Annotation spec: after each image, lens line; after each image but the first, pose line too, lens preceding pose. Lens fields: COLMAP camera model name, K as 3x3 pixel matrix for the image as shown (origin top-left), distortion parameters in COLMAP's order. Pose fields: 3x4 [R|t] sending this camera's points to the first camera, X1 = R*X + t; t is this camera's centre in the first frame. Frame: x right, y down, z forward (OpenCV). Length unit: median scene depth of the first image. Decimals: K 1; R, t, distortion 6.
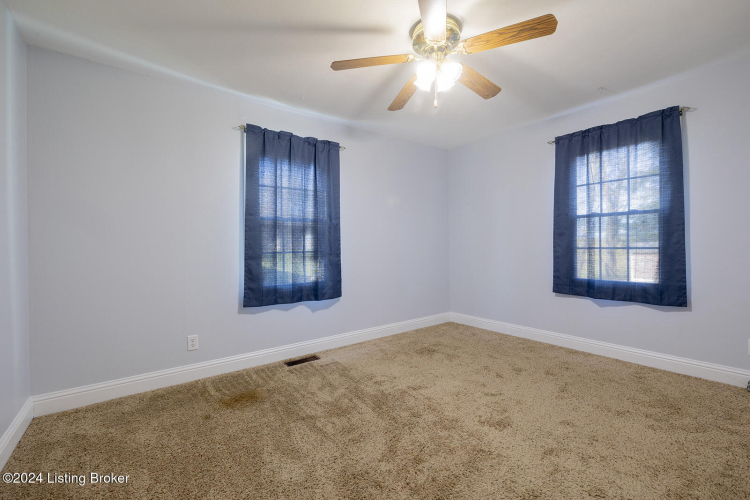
lens RADIAL K [[314.8, 0, 375.5], [0, 314.8, 245.6], [0, 0, 1]] dist [-0.000463, -0.000389]
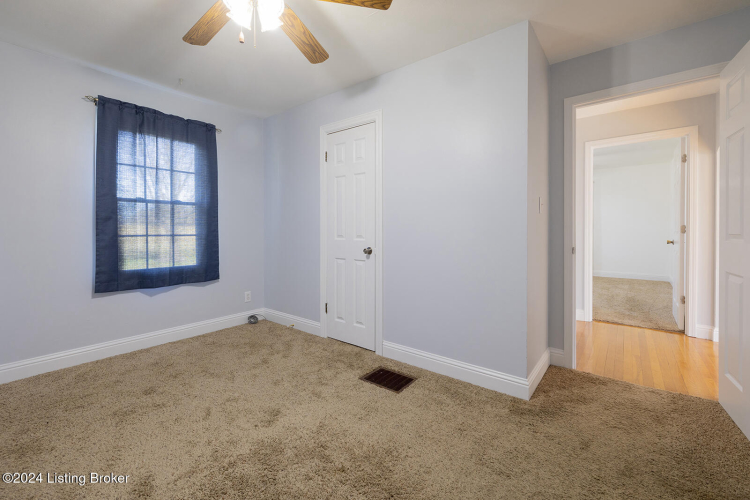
lens RADIAL K [[314.8, 0, 372.8], [0, 314.8, 231.7], [0, 0, 1]] dist [-0.000463, -0.000389]
pose [[-0.229581, 0.003025, 0.973285, -0.413181], [0.003854, 0.999990, -0.002198, 0.000990], [-0.973282, 0.003247, -0.229590, 0.605436]]
